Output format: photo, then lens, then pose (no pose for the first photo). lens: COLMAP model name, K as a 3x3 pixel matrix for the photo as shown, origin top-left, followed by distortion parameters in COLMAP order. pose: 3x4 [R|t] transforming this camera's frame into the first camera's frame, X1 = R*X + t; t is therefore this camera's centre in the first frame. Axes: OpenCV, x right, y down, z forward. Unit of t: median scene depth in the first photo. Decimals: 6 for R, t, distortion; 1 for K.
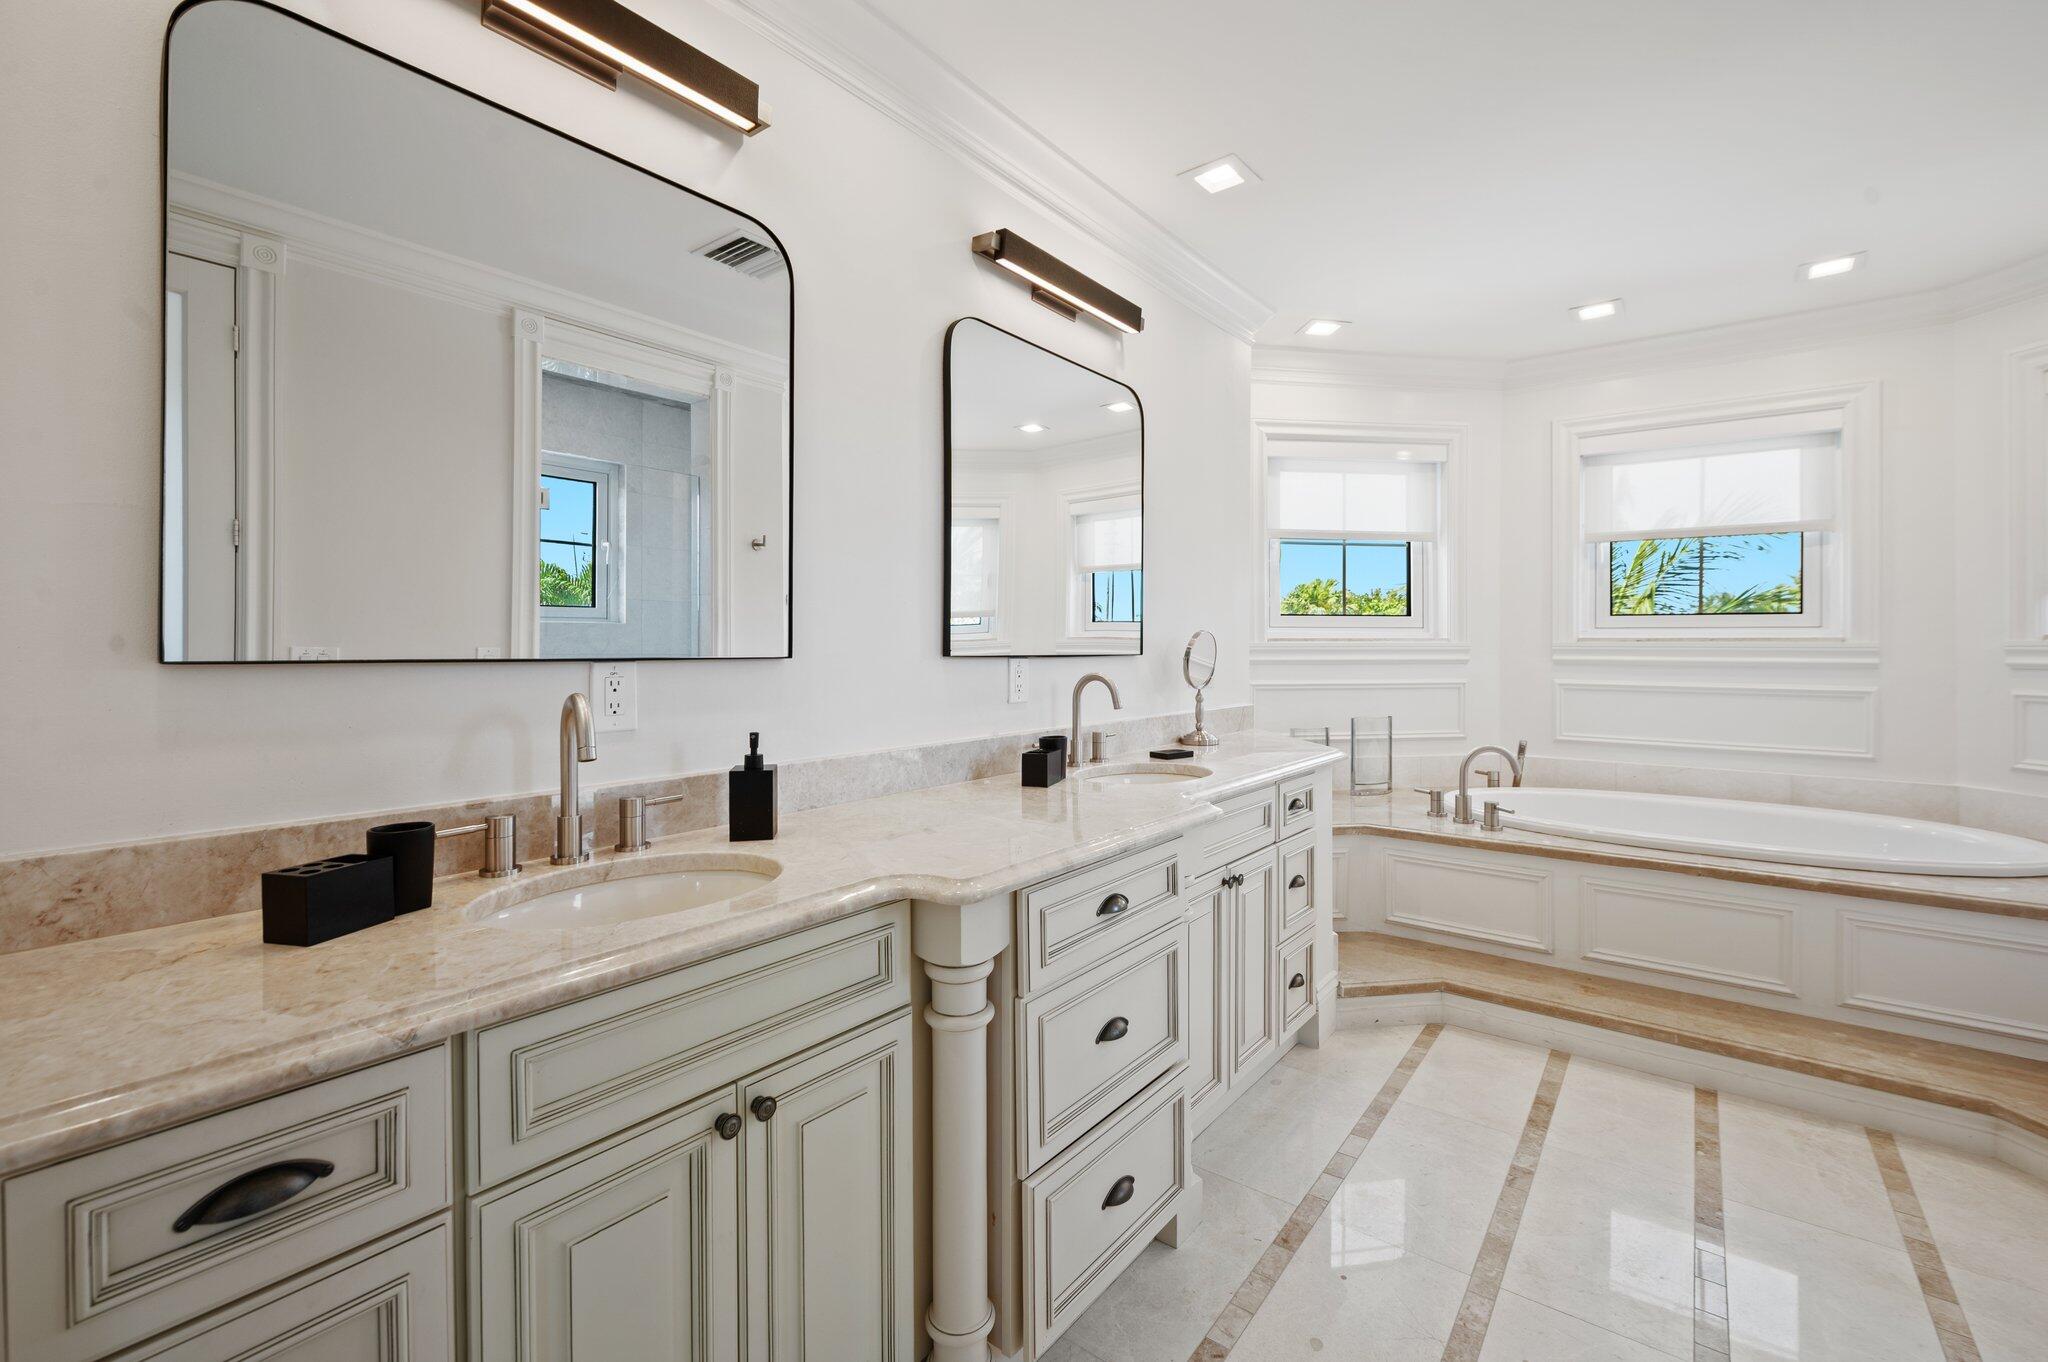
lens RADIAL K [[911.3, 0, 1025.3], [0, 911.3, 649.2], [0, 0, 1]] dist [-0.001387, -0.000750]
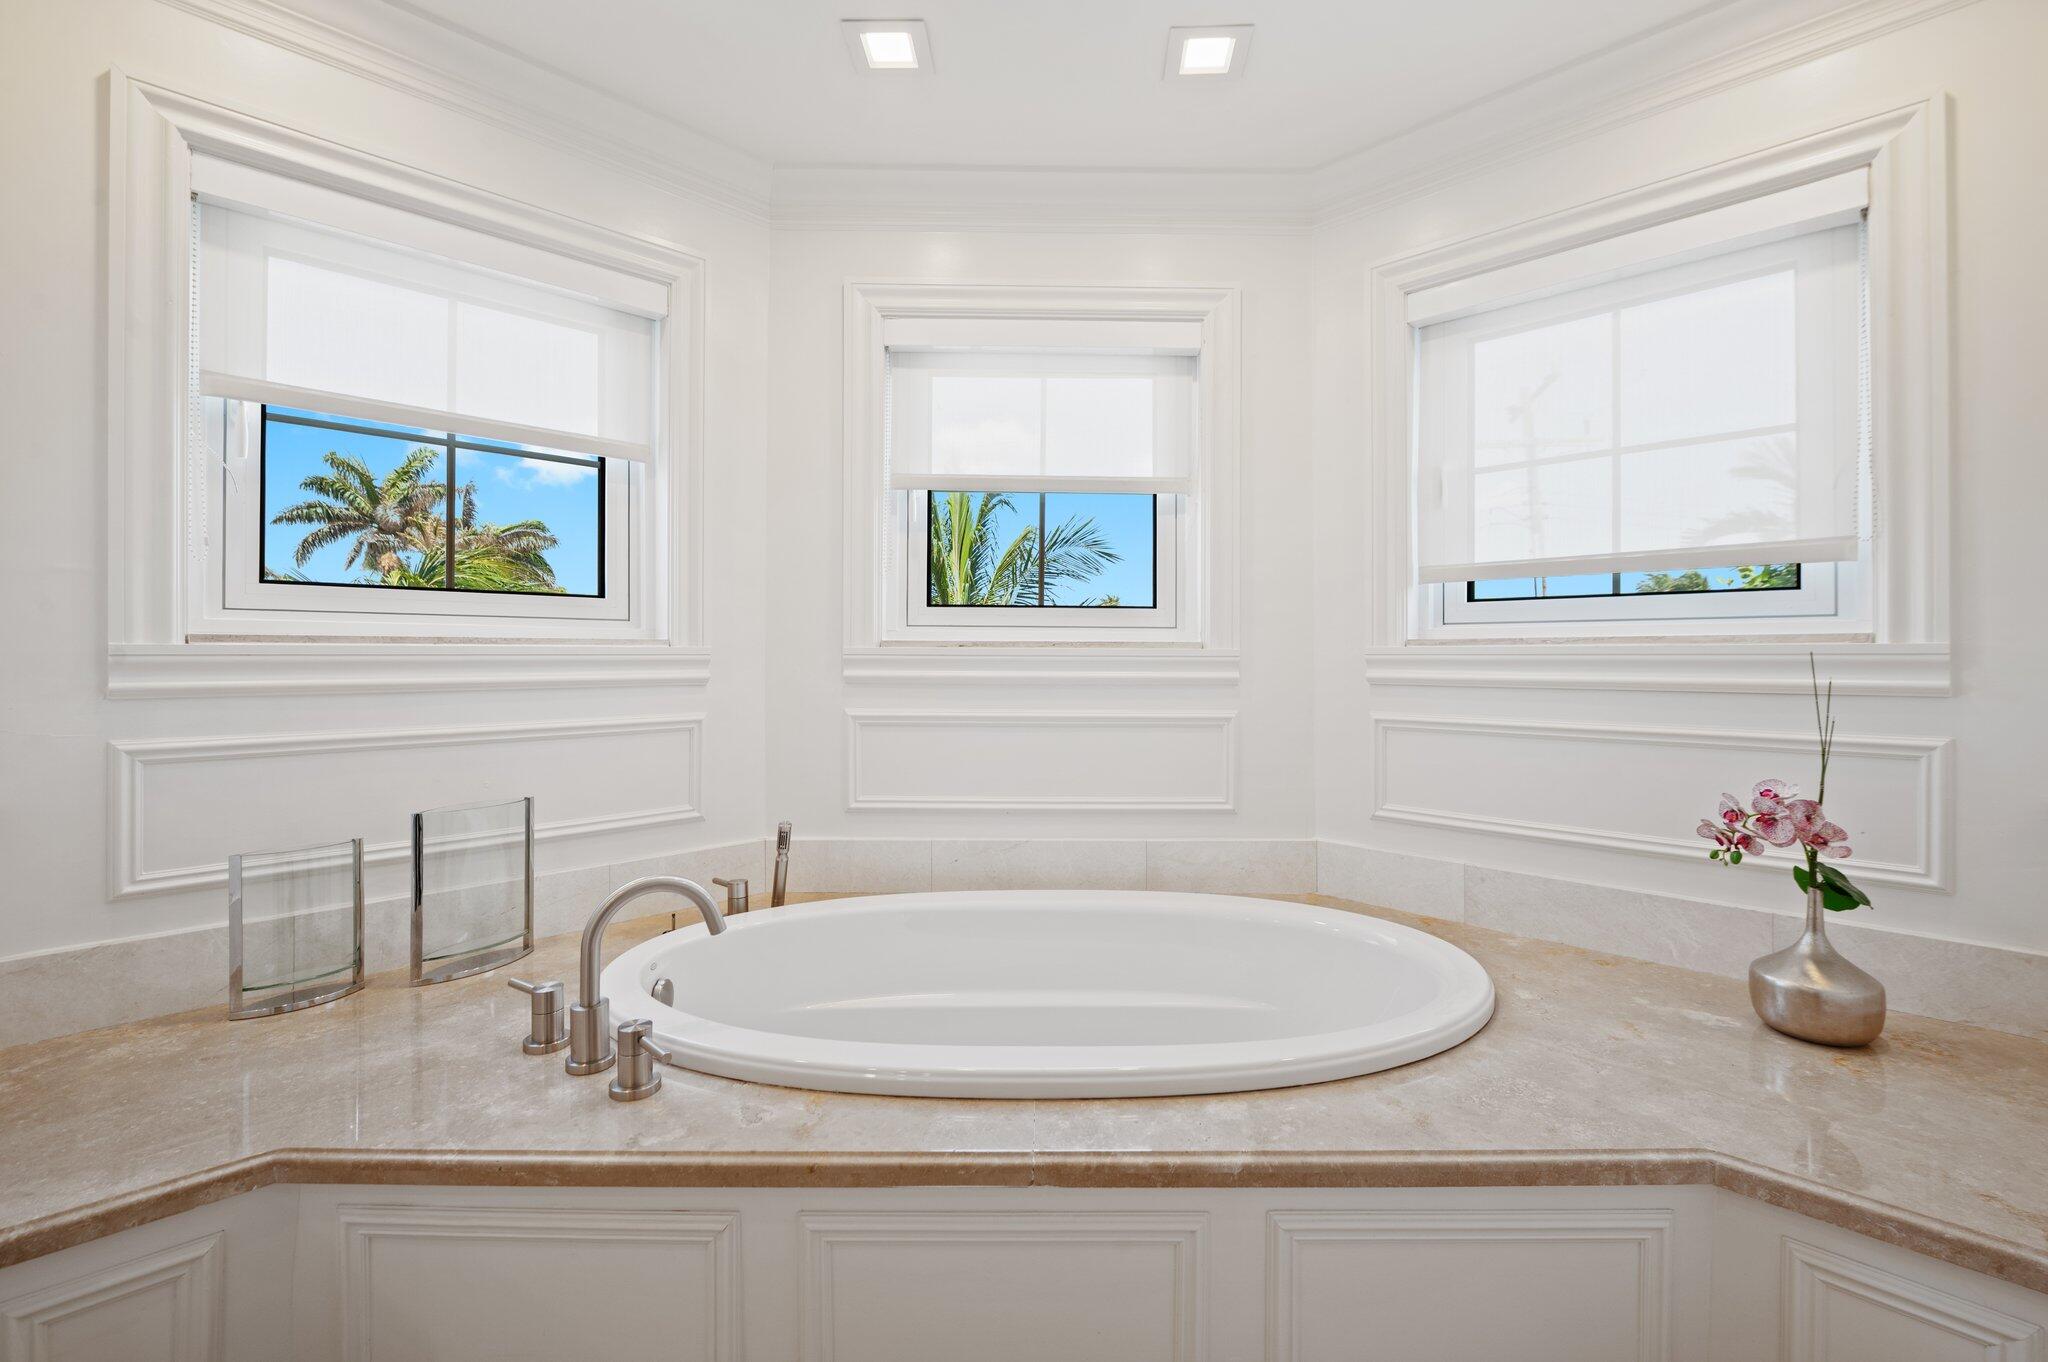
lens RADIAL K [[930.0, 0, 1050.7], [0, 930.0, 635.7], [0, 0, 1]] dist [-0.002235, -0.000039]
pose [[0.799784, 0.013049, 0.600147, 0.333055], [-0.000645, 0.999782, -0.020880, -0.002428], [-0.600288, 0.016312, 0.799618, 0.443434]]
